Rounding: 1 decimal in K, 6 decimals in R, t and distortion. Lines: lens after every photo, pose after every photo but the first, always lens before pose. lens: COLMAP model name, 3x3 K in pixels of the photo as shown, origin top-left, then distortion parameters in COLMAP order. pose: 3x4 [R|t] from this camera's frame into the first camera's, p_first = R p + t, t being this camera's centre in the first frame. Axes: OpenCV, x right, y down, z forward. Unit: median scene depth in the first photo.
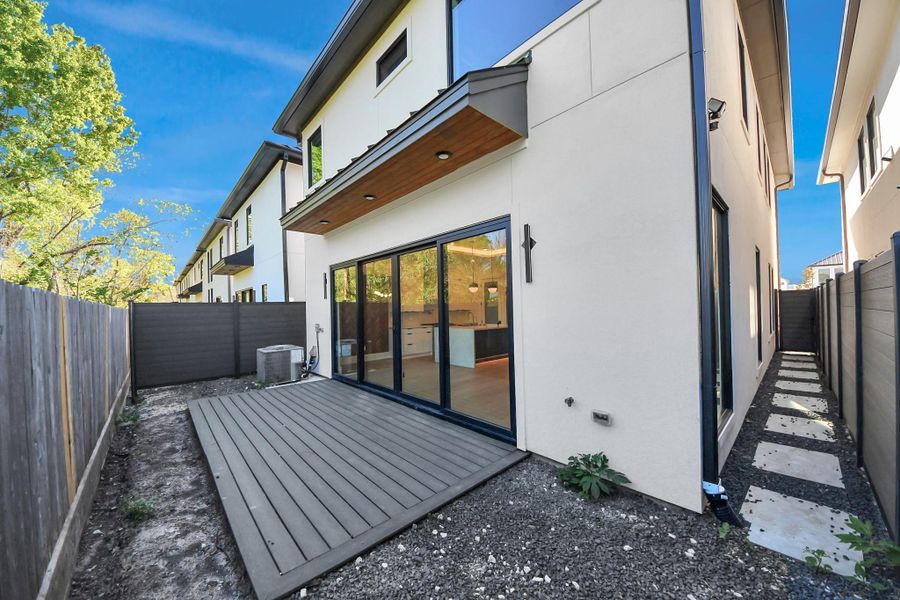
lens RADIAL K [[312.9, 0, 450.0], [0, 312.9, 300.0], [0, 0, 1]] dist [-0.000670, -0.000100]
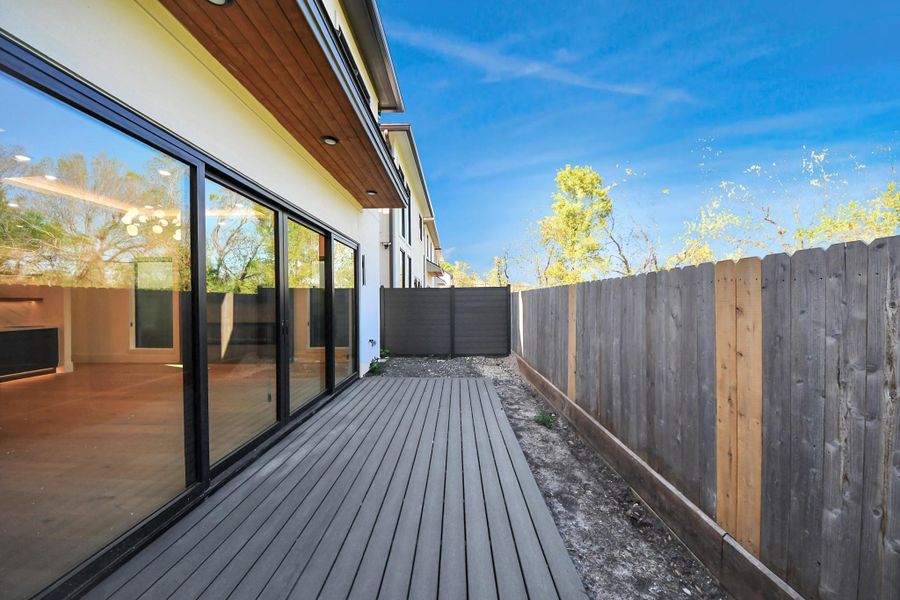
lens RADIAL K [[416.2, 0, 445.8], [0, 416.2, 298.6], [0, 0, 1]] dist [-0.001963, -0.000177]
pose [[-0.728908, 0.040341, 0.683422, -1.361418], [0.014375, 0.998944, -0.043634, 0.107156], [-0.684460, -0.021981, -0.728719, 1.868467]]
